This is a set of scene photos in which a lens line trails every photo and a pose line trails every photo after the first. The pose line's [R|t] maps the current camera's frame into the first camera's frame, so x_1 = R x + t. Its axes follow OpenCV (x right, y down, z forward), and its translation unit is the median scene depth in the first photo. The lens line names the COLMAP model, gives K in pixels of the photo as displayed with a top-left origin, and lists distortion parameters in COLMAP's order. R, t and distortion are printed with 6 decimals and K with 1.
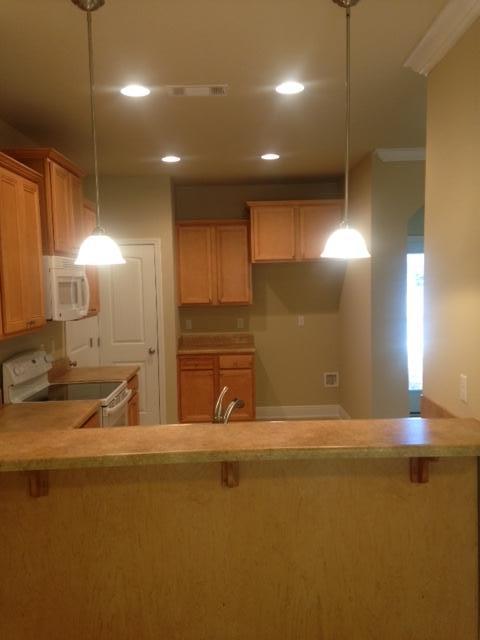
lens RADIAL K [[592.6, 0, 240.0], [0, 592.6, 320.0], [0, 0, 1]] dist [0.096742, 0.000250]
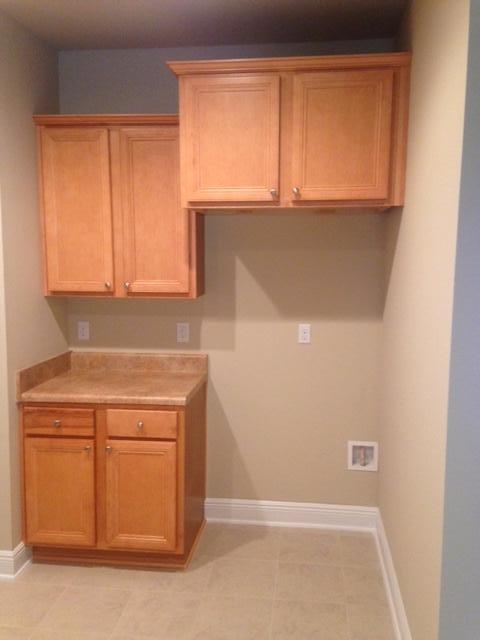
lens RADIAL K [[592.6, 0, 240.0], [0, 592.6, 320.0], [0, 0, 1]] dist [0.096742, 0.000250]
pose [[0.990649, 0.041759, -0.129888, 0.120268], [-0.035707, 0.998181, 0.048575, -0.033651], [0.131680, -0.043483, 0.990338, 0.537374]]
